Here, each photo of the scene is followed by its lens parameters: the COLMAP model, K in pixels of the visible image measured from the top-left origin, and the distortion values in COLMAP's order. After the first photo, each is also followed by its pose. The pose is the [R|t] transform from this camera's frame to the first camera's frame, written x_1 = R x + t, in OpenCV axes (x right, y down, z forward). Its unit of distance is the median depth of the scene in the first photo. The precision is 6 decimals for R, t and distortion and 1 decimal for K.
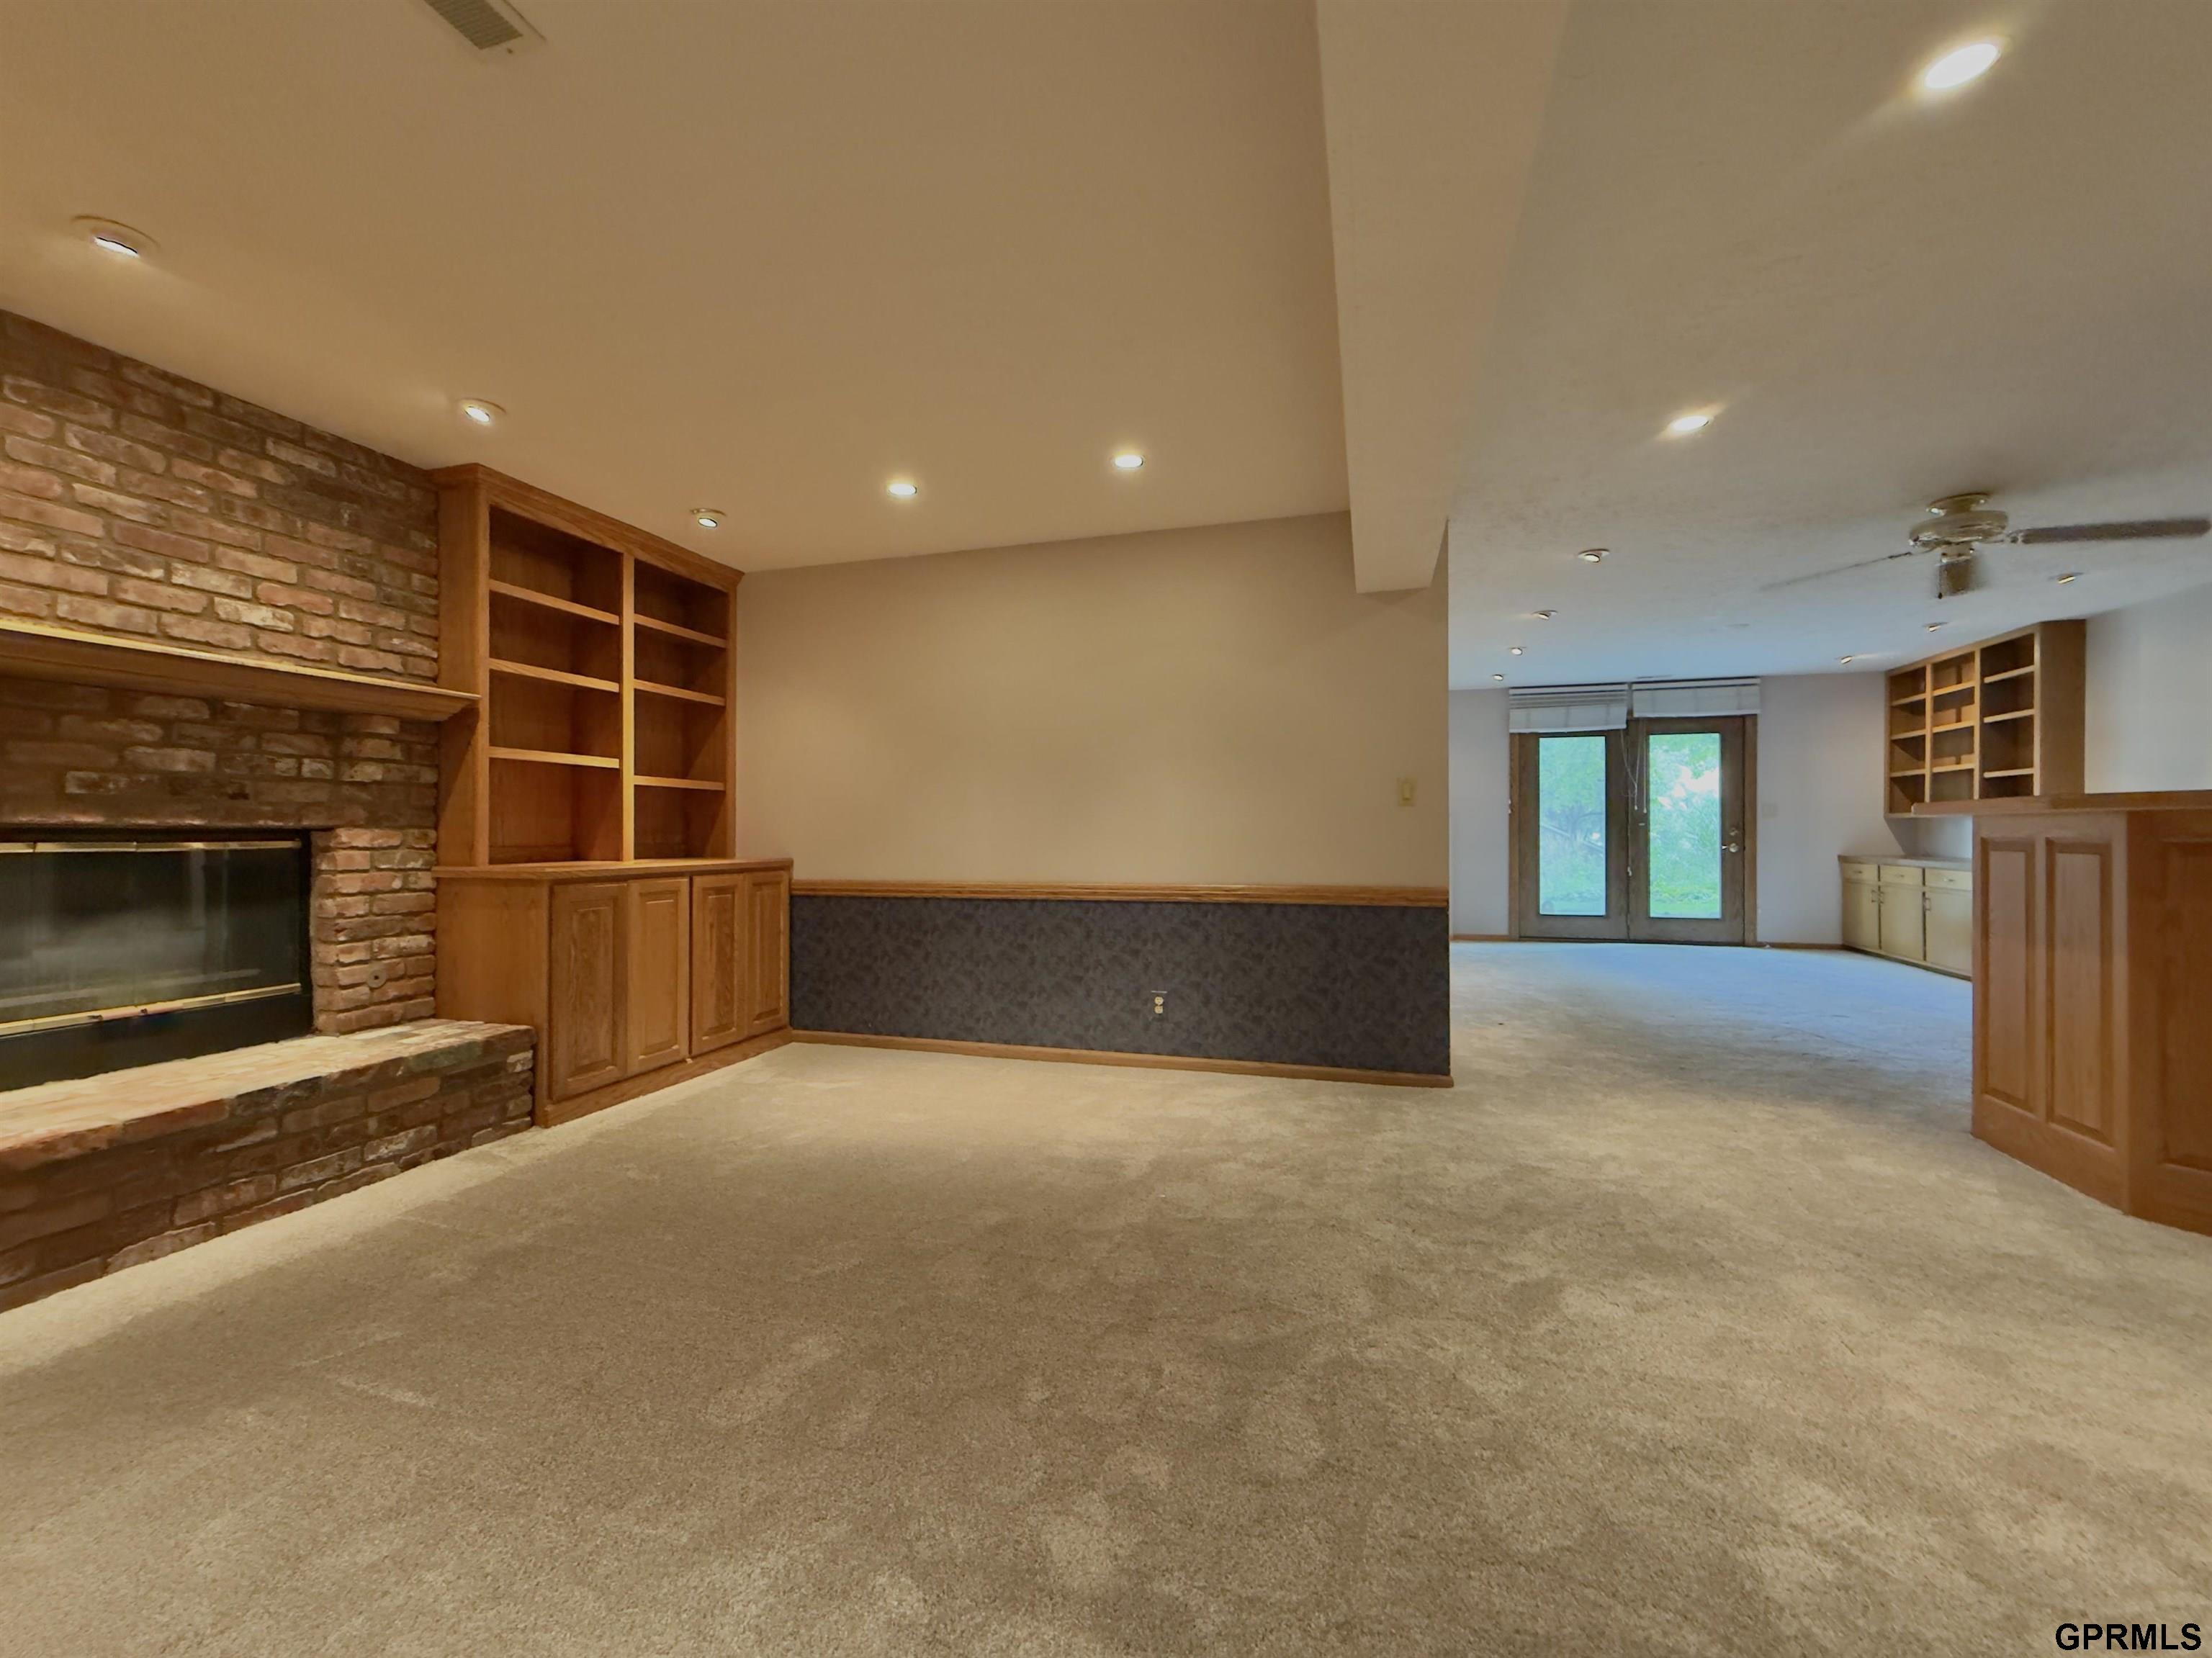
lens RADIAL K [[897.0, 0, 1117.2], [0, 897.0, 825.2], [0, 0, 1]] dist [0.003798, -0.000733]
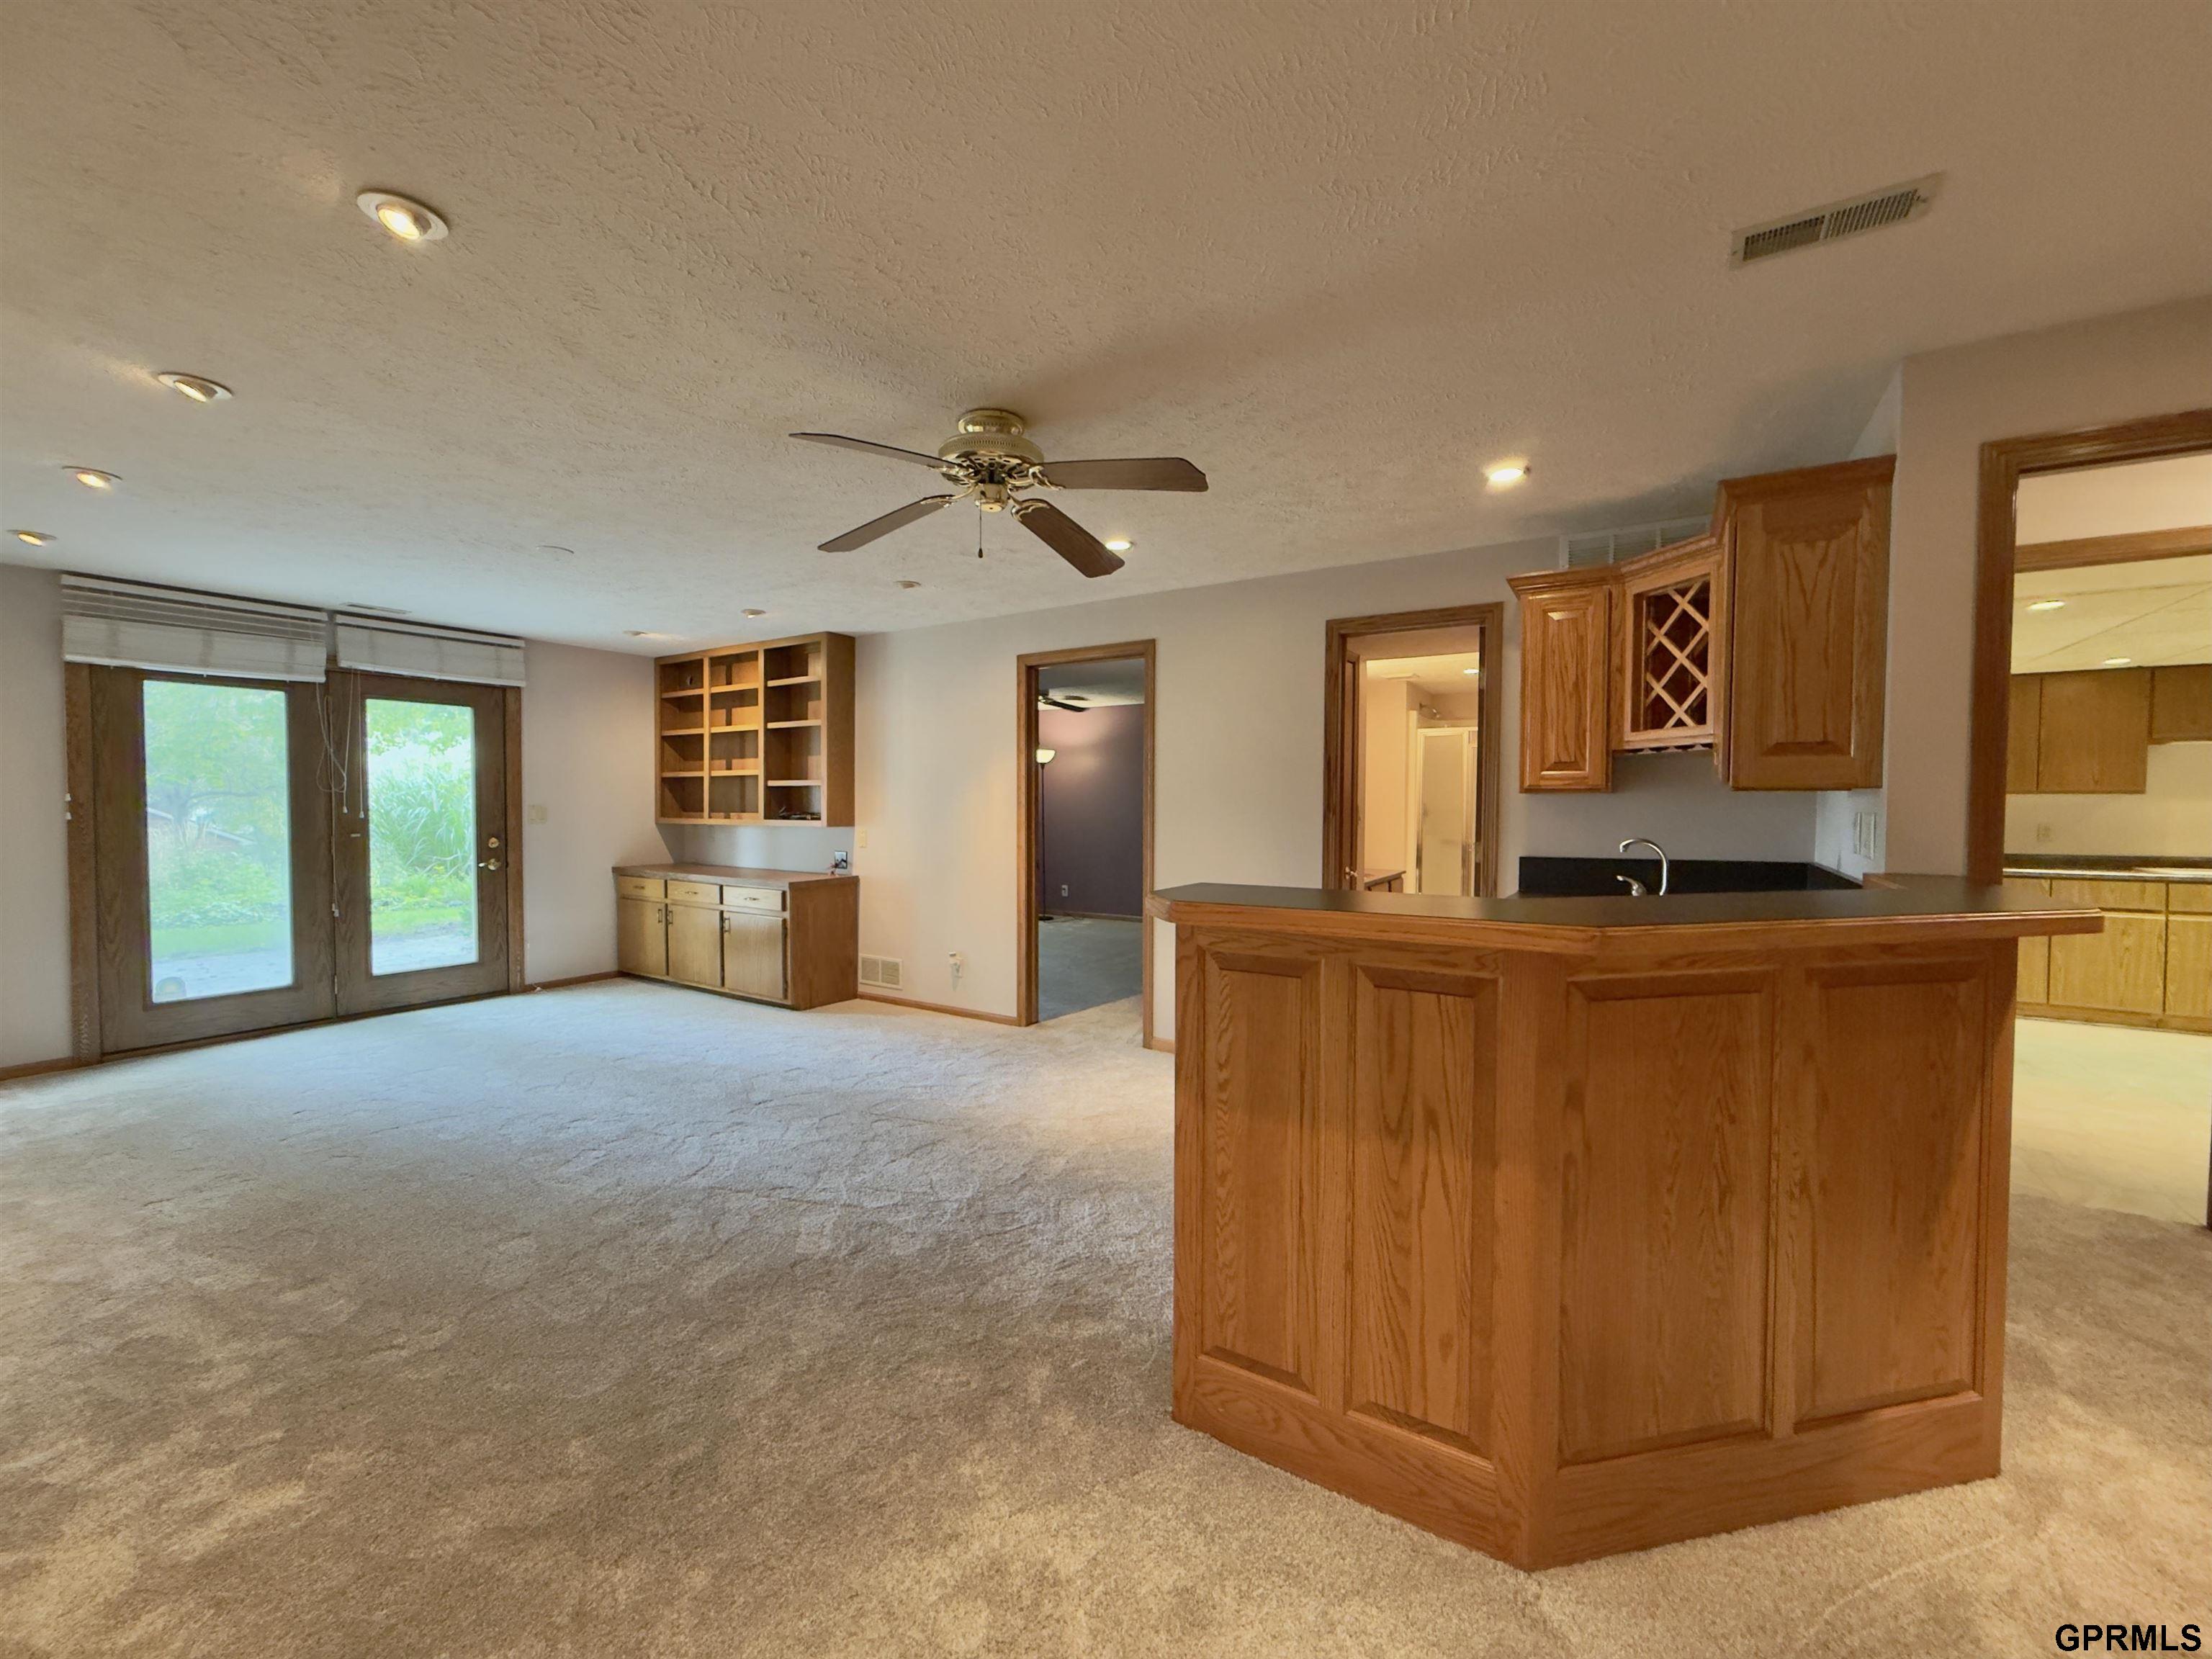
lens RADIAL K [[897.0, 0, 1102.1], [0, 897.0, 830.9], [0, 0, 1]] dist [0.003798, -0.000733]
pose [[0.289941, -0.024065, 0.956742, 0.136381], [-0.007784, 0.999591, 0.027502, -0.029537], [-0.957013, -0.015421, 0.289635, 0.336359]]
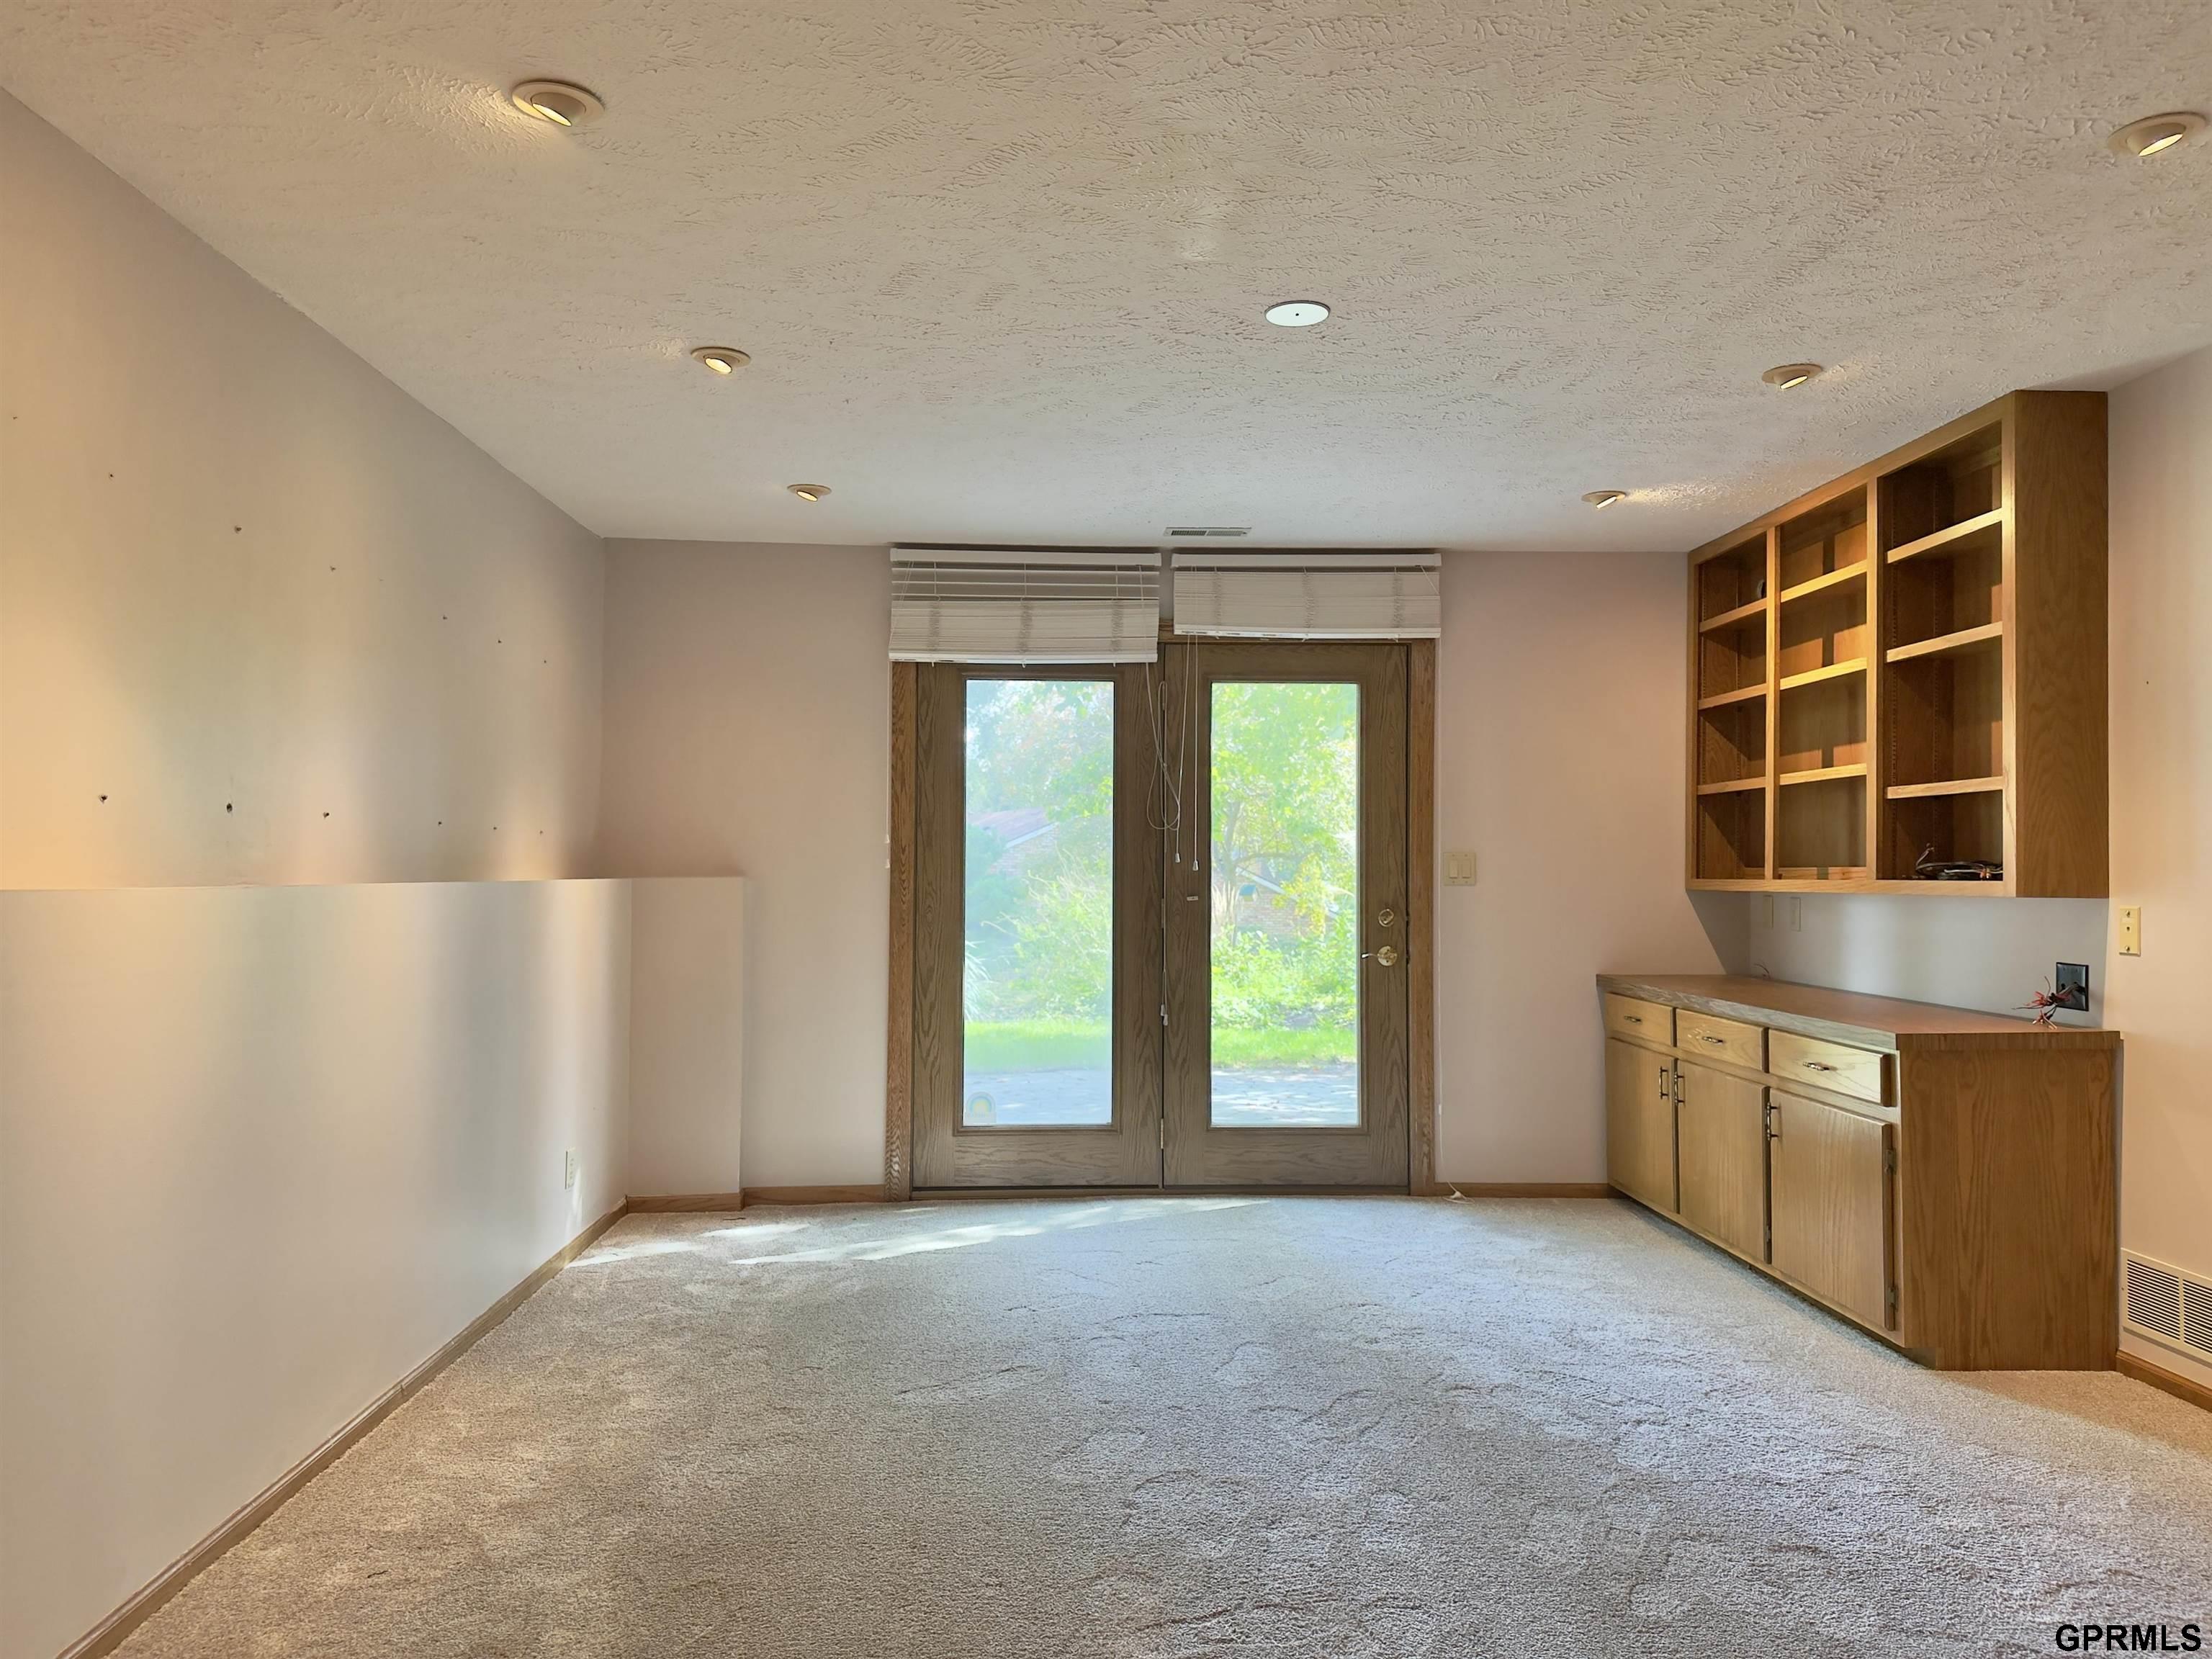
lens RADIAL K [[1567.8, 0, 1051.7], [0, 1567.8, 825.7], [0, 0, 1]] dist [0.062710, -0.065268]
pose [[0.950522, 0.015639, 0.310262, 0.340834], [-0.008098, 0.999640, -0.025578, -0.017366], [-0.310551, 0.021800, 0.950307, 0.387329]]
